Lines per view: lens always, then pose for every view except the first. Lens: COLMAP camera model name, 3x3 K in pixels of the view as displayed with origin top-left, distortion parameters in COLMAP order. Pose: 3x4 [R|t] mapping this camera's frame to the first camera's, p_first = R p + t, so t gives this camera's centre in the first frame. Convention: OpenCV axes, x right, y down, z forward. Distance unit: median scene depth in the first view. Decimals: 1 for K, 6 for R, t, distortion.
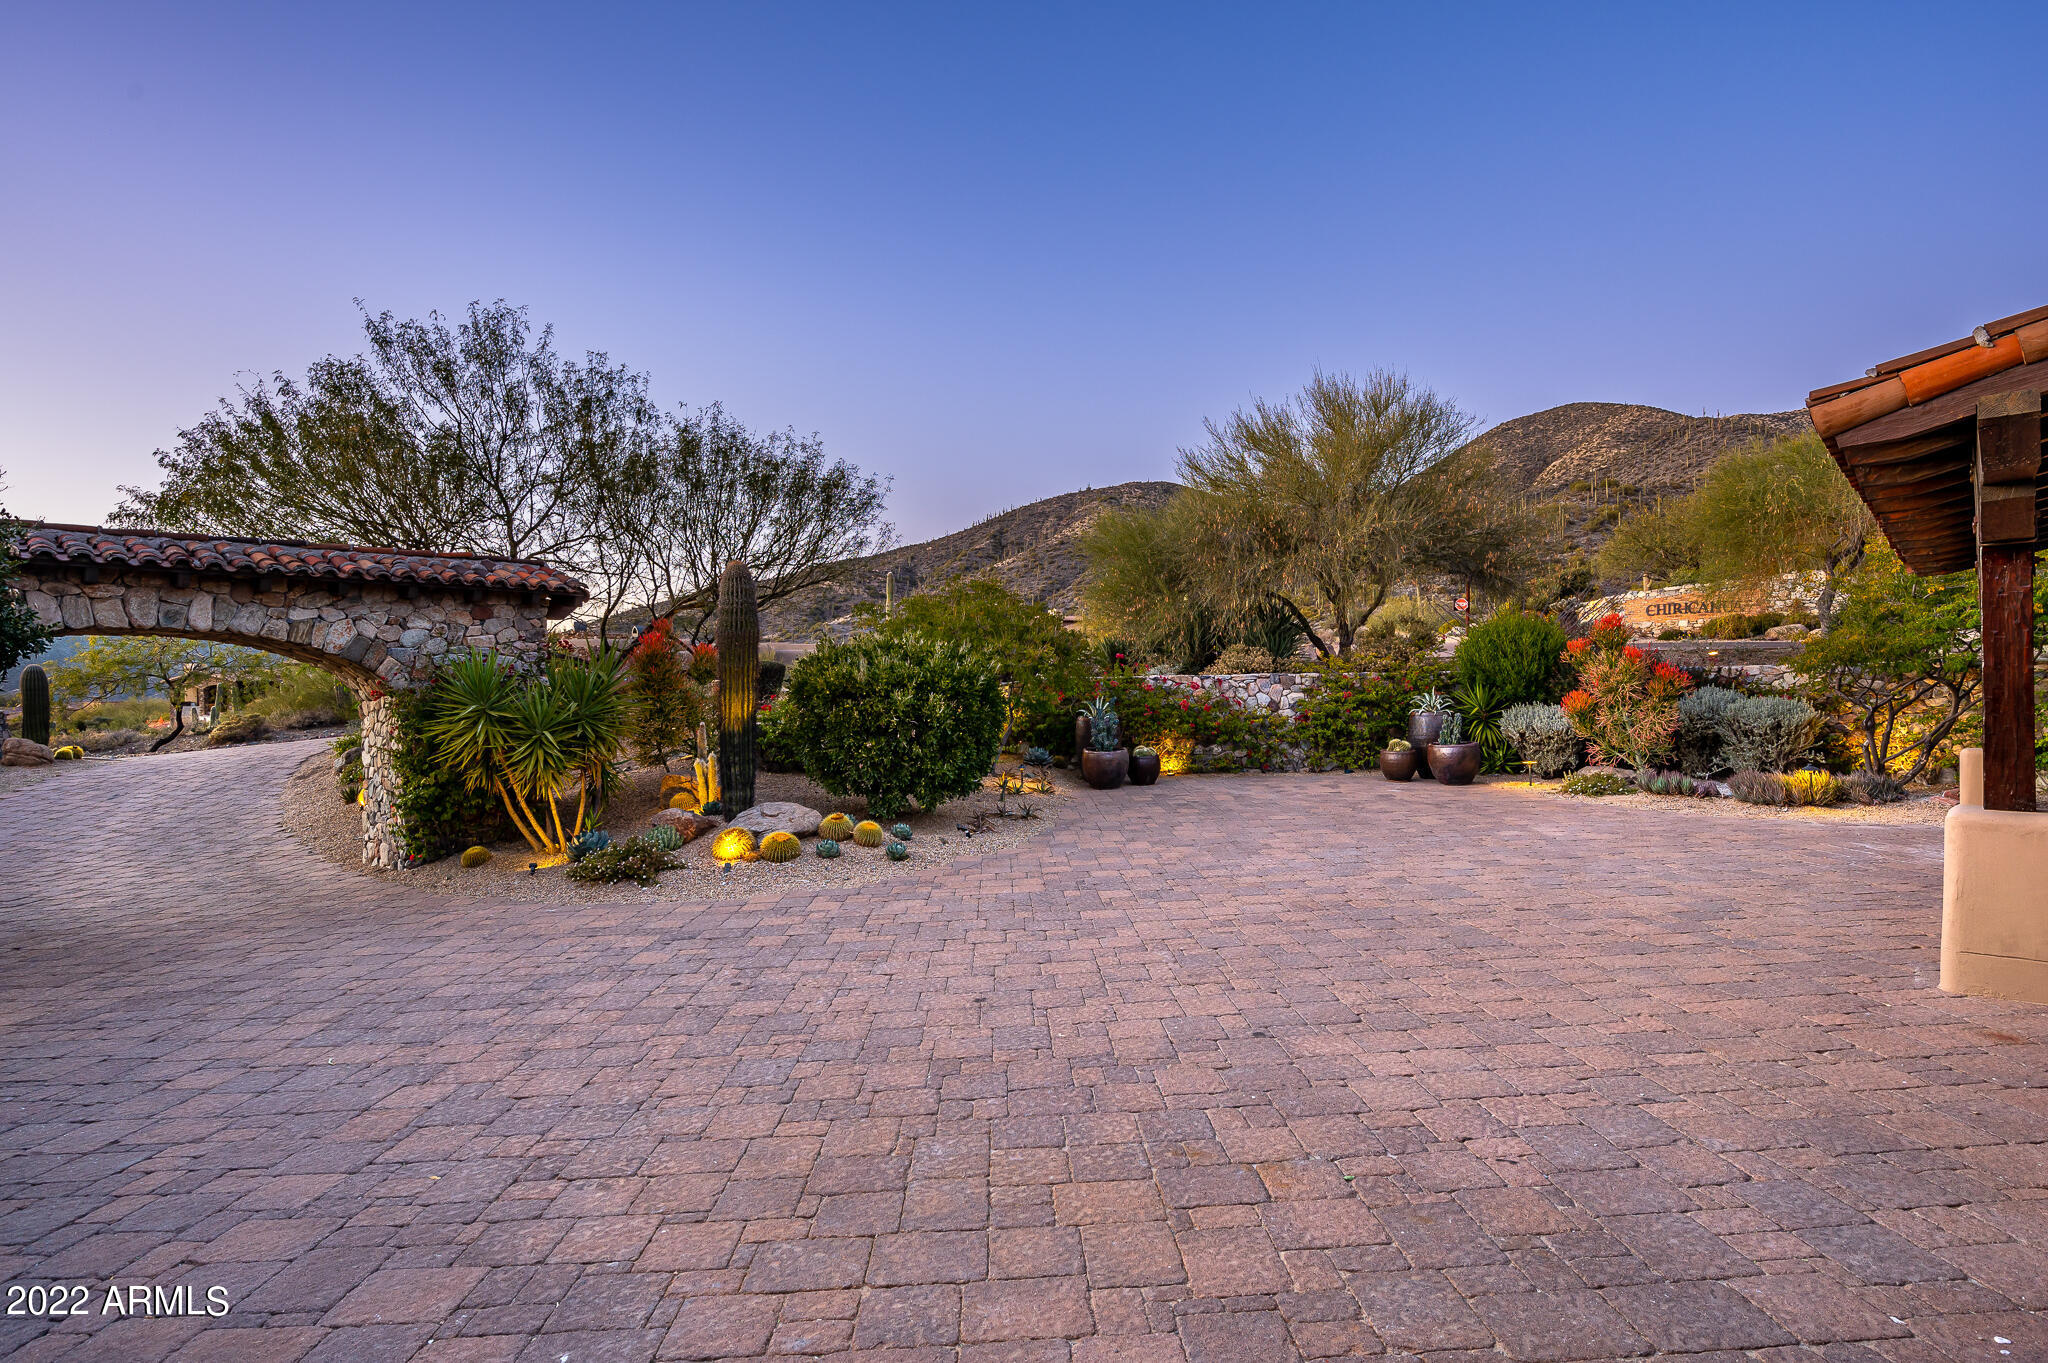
lens RADIAL K [[999.3, 0, 1029.7], [0, 999.3, 689.3], [0, 0, 1]] dist [-0.000951, 0.000499]
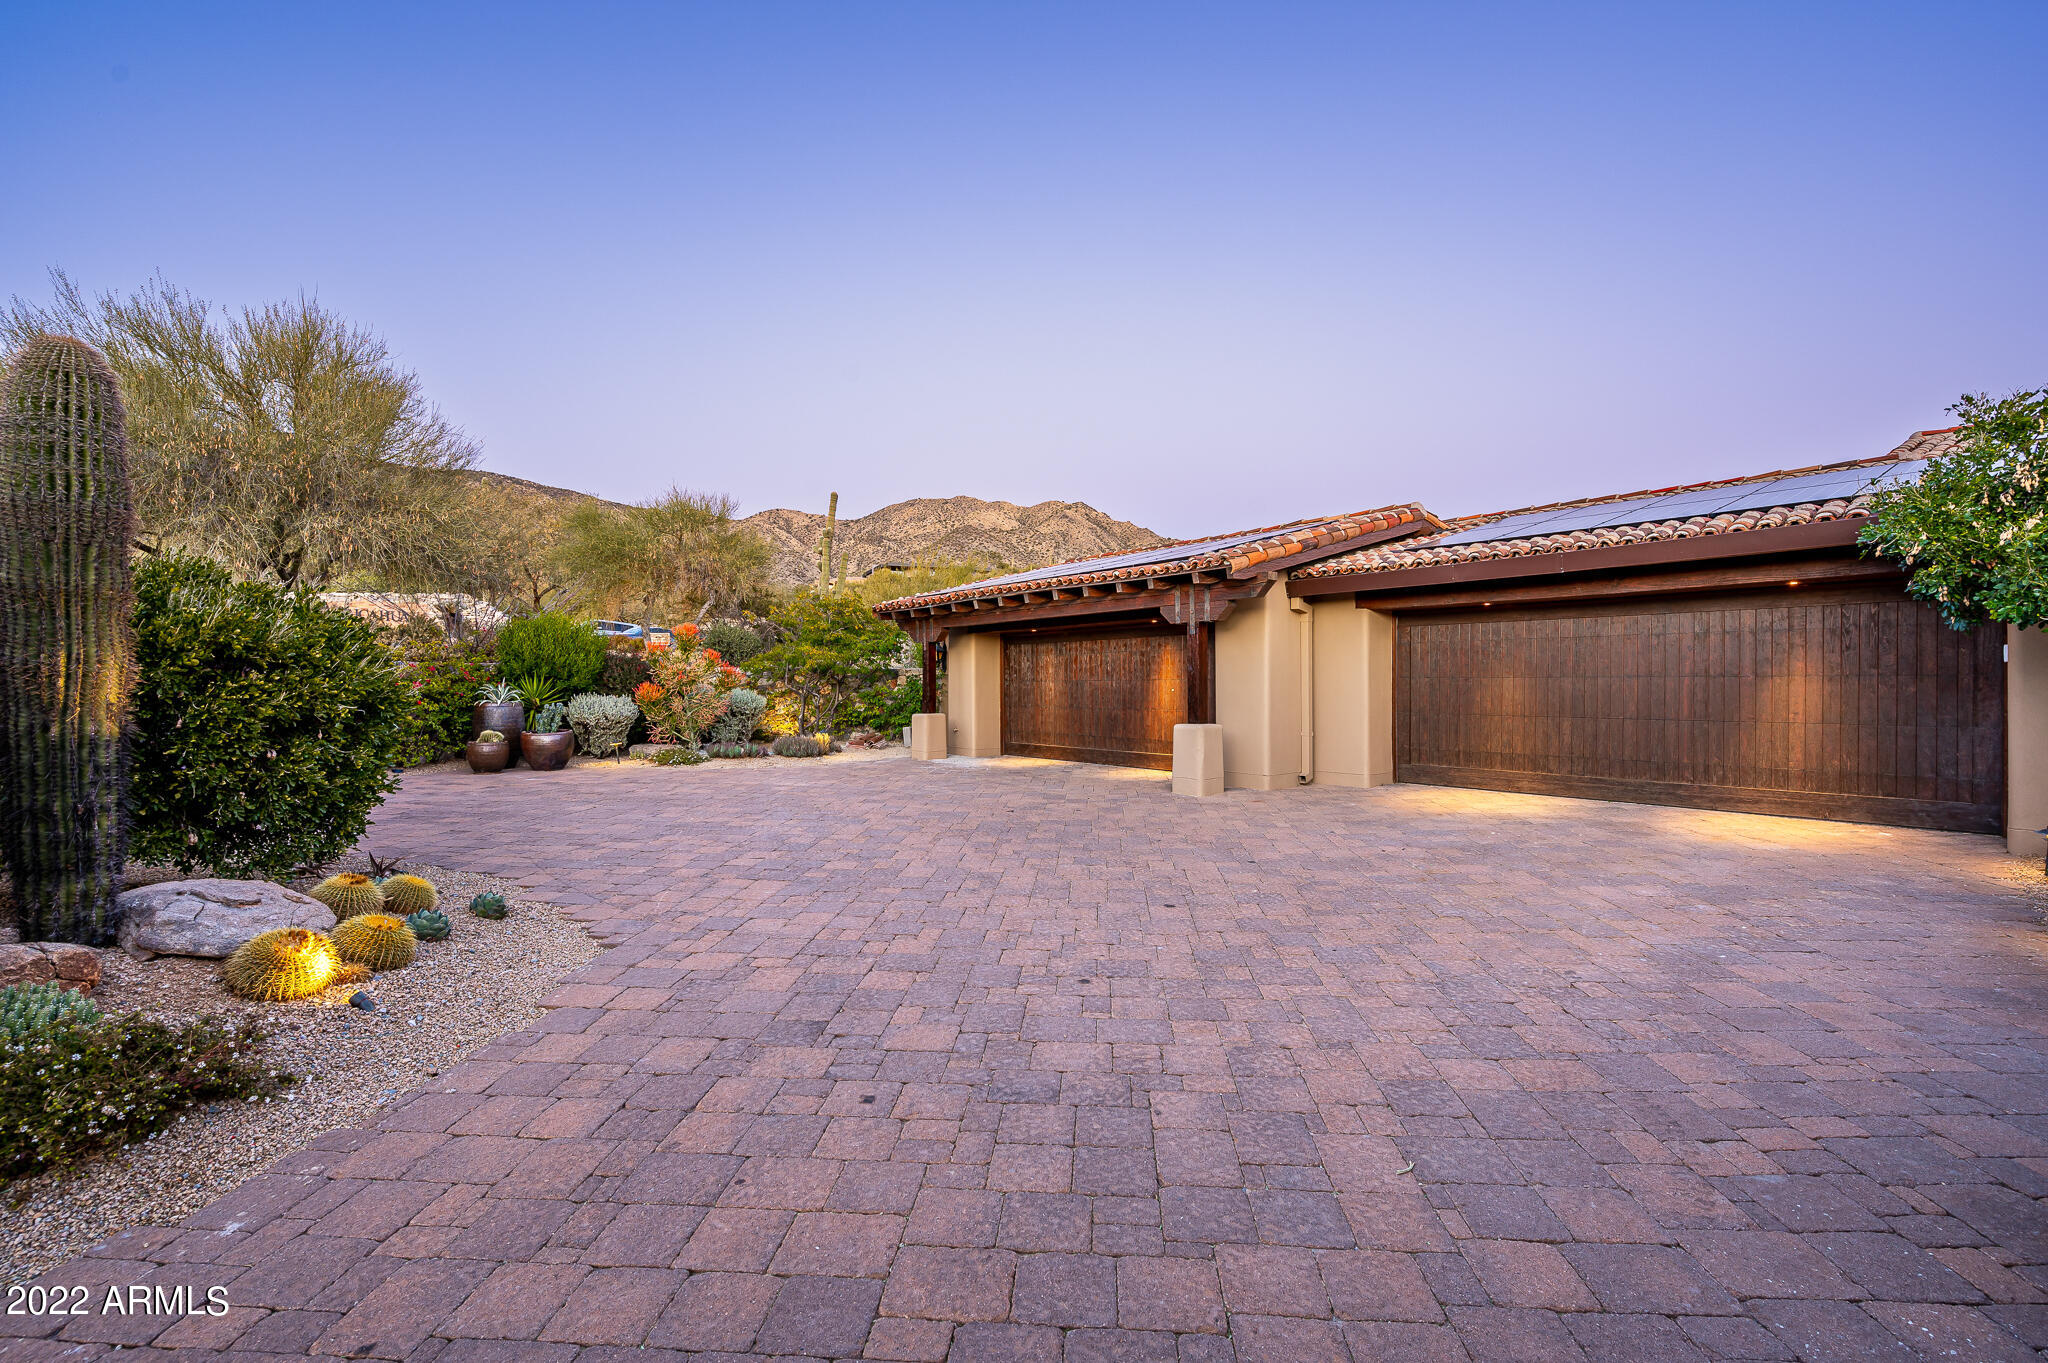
lens RADIAL K [[867.5, 0, 1029.0], [0, 867.5, 687.7], [0, 0, 1]] dist [0.001191, -0.000106]
pose [[0.121835, 0.007333, 0.992523, -0.439019], [-0.001912, 0.999973, -0.007153, 0.013495], [-0.992549, -0.001026, 0.121846, 0.389602]]
